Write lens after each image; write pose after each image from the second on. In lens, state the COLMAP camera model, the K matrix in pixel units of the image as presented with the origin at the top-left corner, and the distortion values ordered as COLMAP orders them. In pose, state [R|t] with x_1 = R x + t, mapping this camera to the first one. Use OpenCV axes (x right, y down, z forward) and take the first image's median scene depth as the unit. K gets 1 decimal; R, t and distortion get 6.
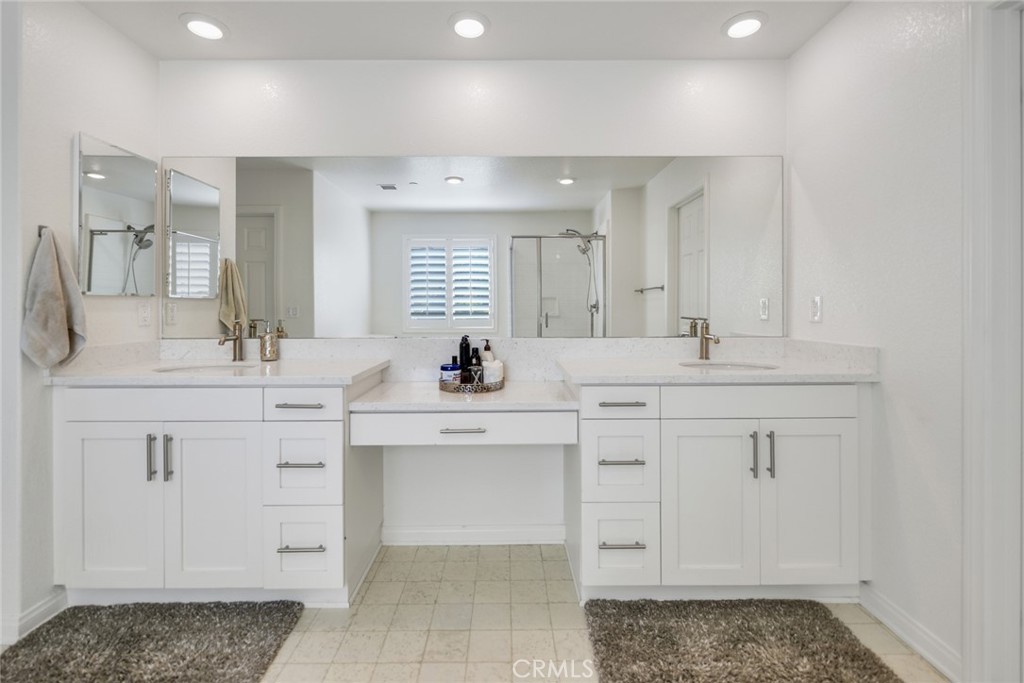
lens RADIAL K [[454.0, 0, 510.9], [0, 454.0, 311.6], [0, 0, 1]] dist [-0.000524, -0.000063]
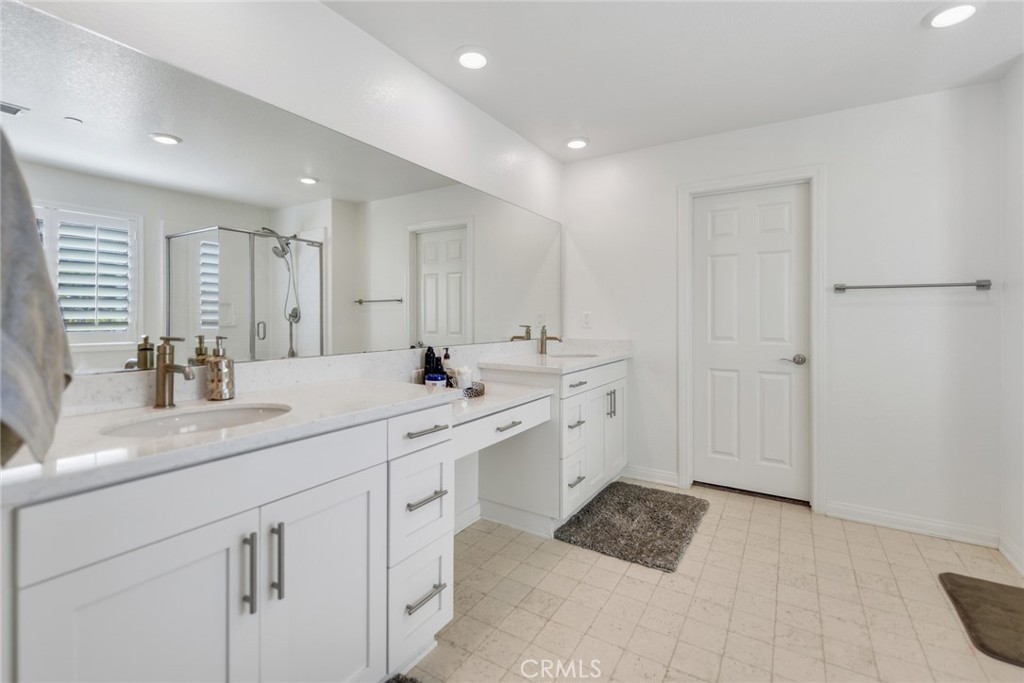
lens RADIAL K [[449.7, 0, 512.4], [0, 449.7, 318.5], [0, 0, 1]] dist [0.000832, -0.000046]
pose [[0.530289, 0.004011, 0.847808, -0.828799], [-0.000806, 0.999991, -0.004227, -0.002662], [-0.847817, 0.001558, 0.530287, 0.307157]]
